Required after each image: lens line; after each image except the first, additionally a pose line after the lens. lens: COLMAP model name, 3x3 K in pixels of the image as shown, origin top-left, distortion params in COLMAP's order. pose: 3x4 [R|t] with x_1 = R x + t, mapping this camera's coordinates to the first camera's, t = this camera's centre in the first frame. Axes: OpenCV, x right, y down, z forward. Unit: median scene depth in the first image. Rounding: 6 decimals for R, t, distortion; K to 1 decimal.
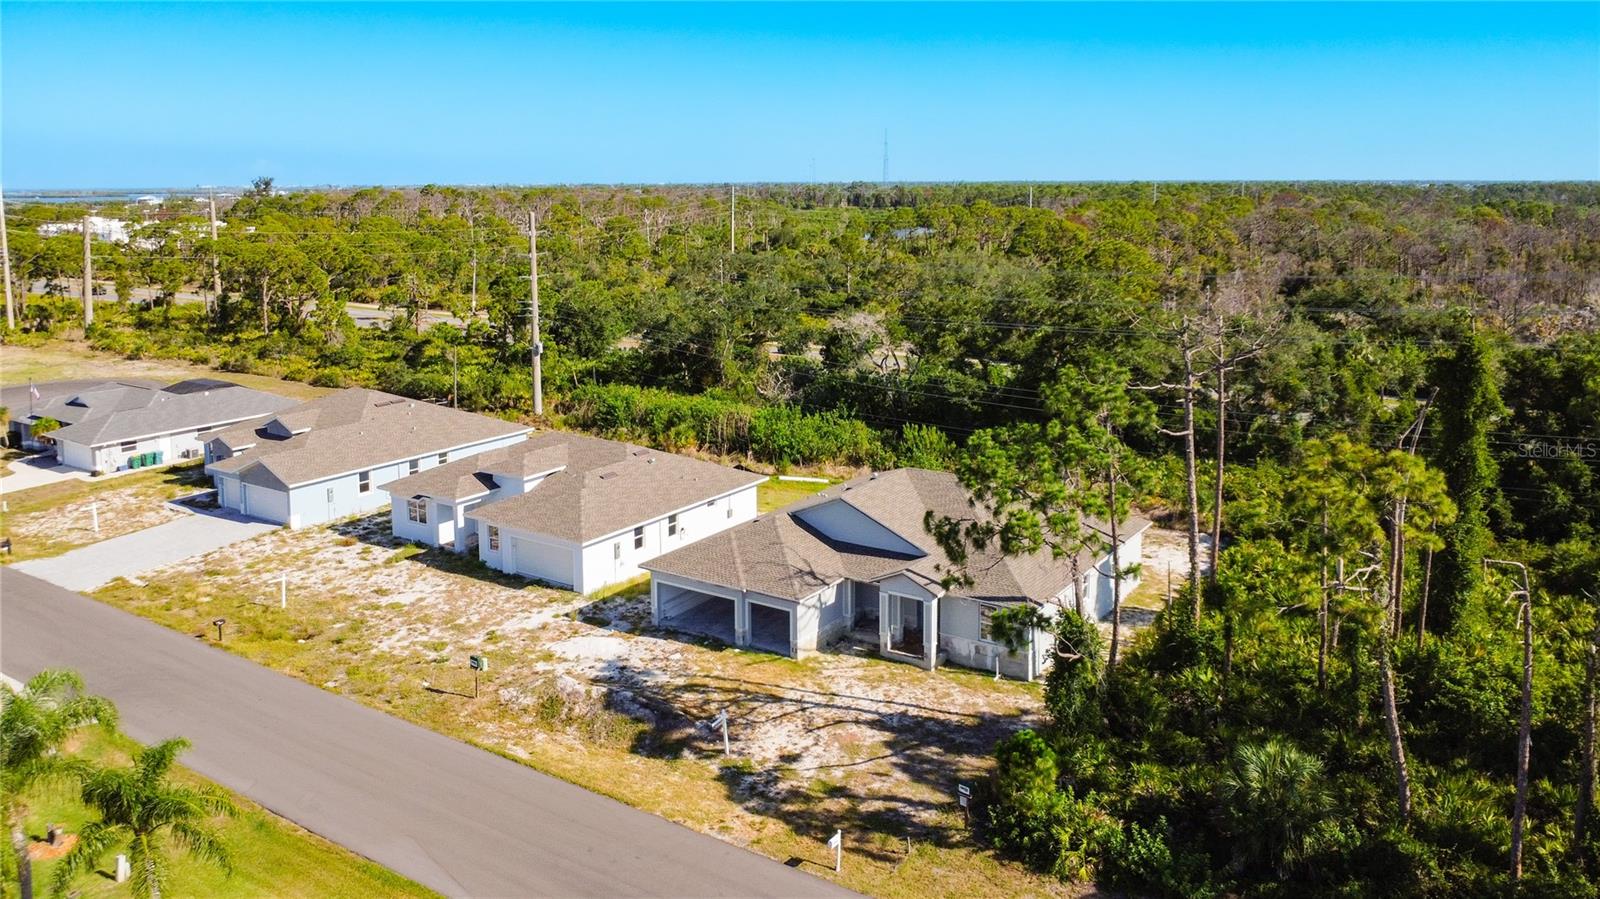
lens RADIAL K [[1146.4, 0, 866.9], [0, 1146.4, 323.3], [0, 0, 1]] dist [-0.005578, 0.000395]
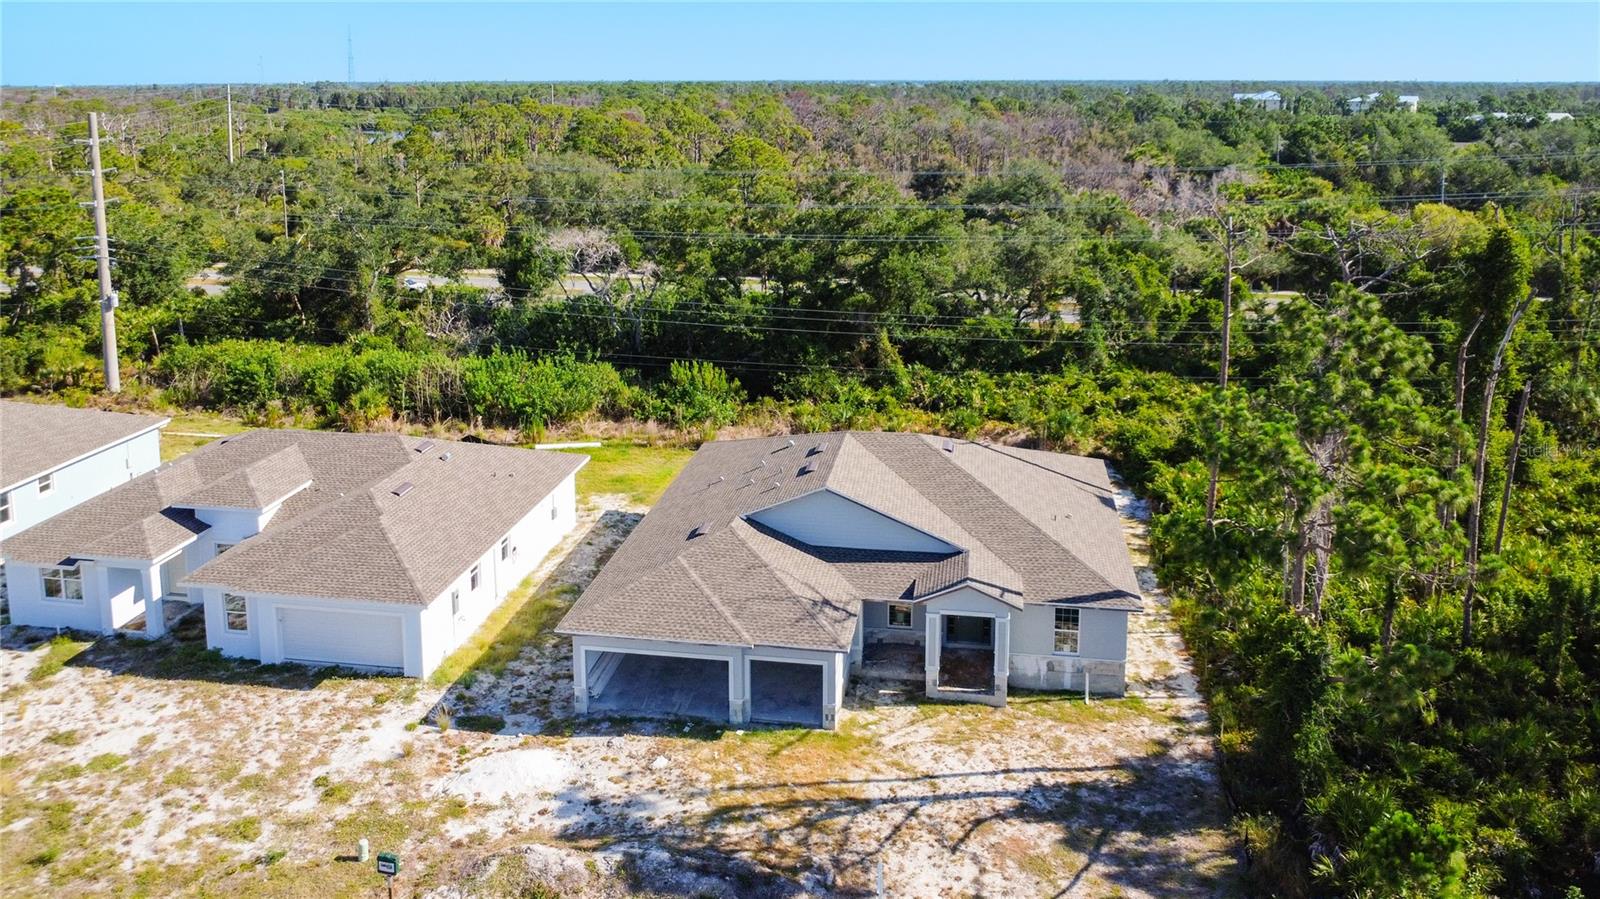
lens RADIAL K [[1136.9, 0, 783.9], [0, 1136.9, 283.0], [0, 0, 1]] dist [0.000525, -0.021032]
pose [[0.922525, -0.066432, 0.380178, -0.325596], [0.047093, 0.997090, 0.059956, -0.021760], [-0.383054, -0.037407, 0.922968, 0.368635]]
